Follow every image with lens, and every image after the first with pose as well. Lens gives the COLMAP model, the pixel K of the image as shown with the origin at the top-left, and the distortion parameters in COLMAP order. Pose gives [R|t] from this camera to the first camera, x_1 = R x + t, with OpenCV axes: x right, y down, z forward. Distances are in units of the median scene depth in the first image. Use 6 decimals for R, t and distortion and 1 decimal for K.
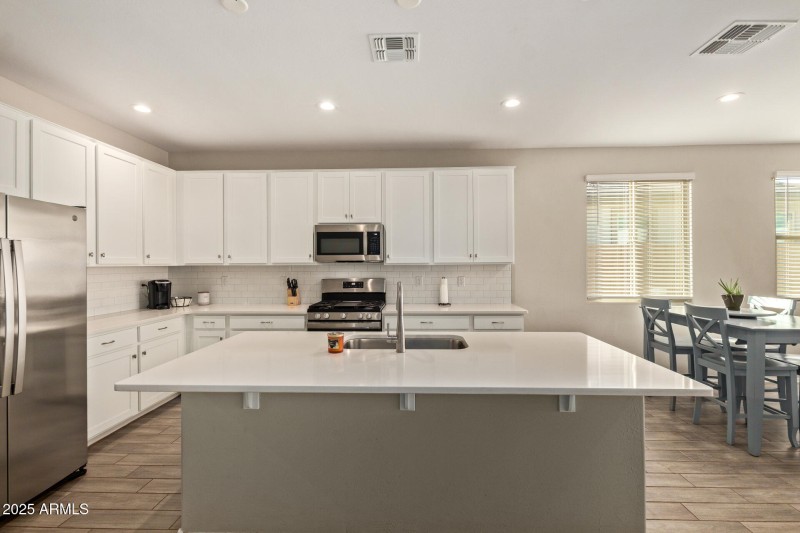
lens RADIAL K [[366.6, 0, 398.8], [0, 366.6, 265.1], [0, 0, 1]] dist [0.007643, -0.002671]
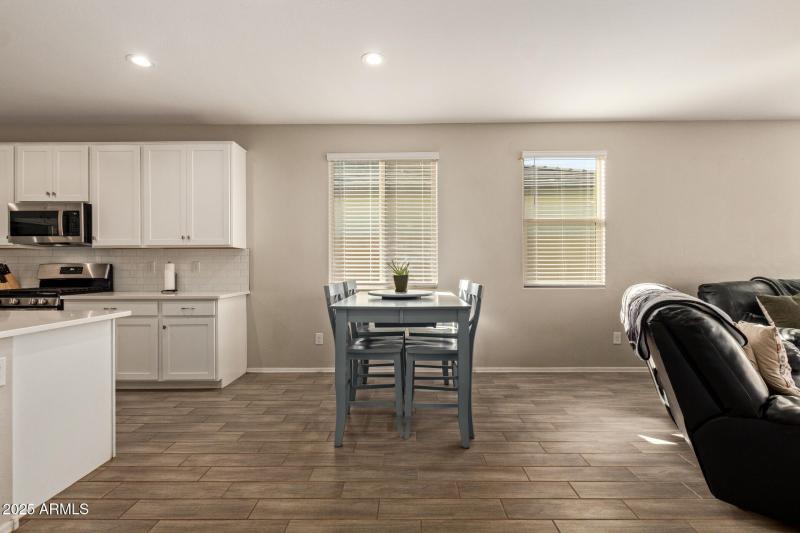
lens RADIAL K [[380.2, 0, 400.4], [0, 380.2, 264.9], [0, 0, 1]] dist [0.007599, 0.000527]
pose [[0.999604, 0.003027, 0.027976, 0.710431], [-0.003409, 0.999902, 0.013613, 0.027311], [-0.027933, -0.013703, 0.999516, 0.020964]]
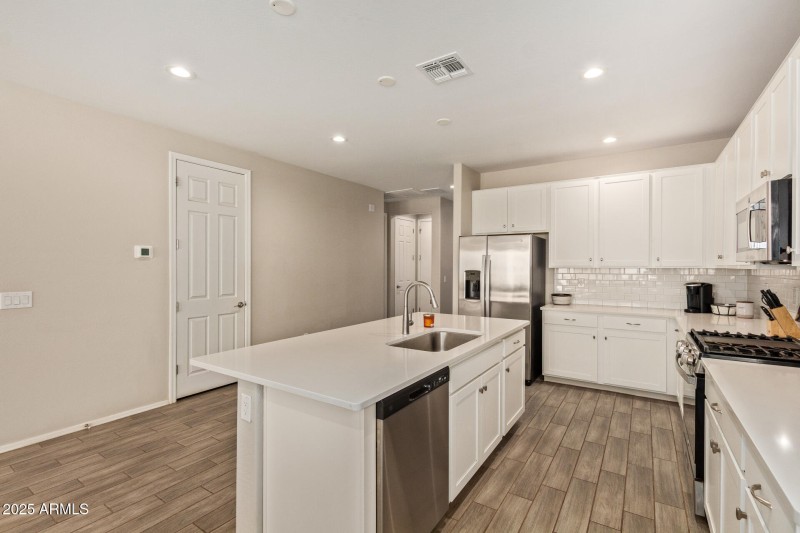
lens RADIAL K [[366.6, 0, 401.6], [0, 366.6, 267.0], [0, 0, 1]] dist [0.007643, -0.002671]
pose [[-0.518110, 0.006908, -0.855286, 0.574785], [0.000781, 0.999971, 0.007603, -0.008406], [0.855314, 0.003271, -0.518100, 0.833941]]
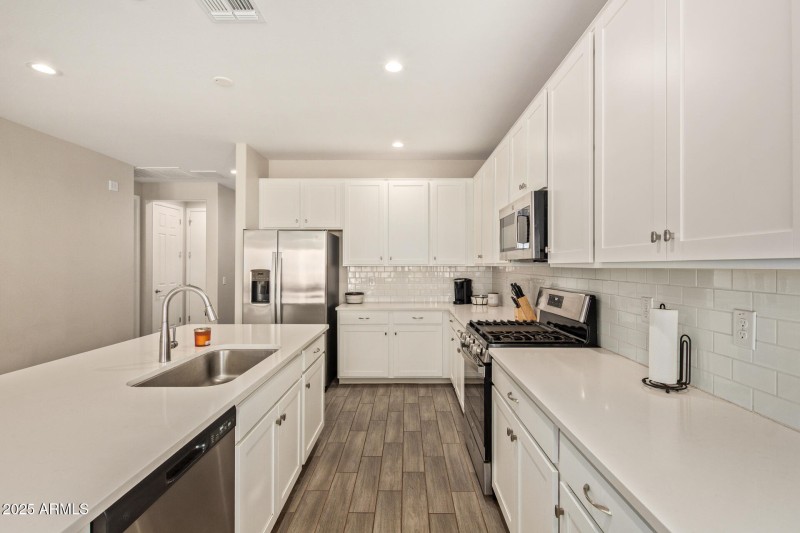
lens RADIAL K [[366.6, 0, 404.2], [0, 366.6, 263.4], [0, 0, 1]] dist [0.007643, -0.002671]
pose [[0.032386, 0.000254, -0.999475, 0.476713], [0.000326, 1.000000, 0.000265, -0.005878], [0.999475, -0.000335, 0.032386, 0.783223]]
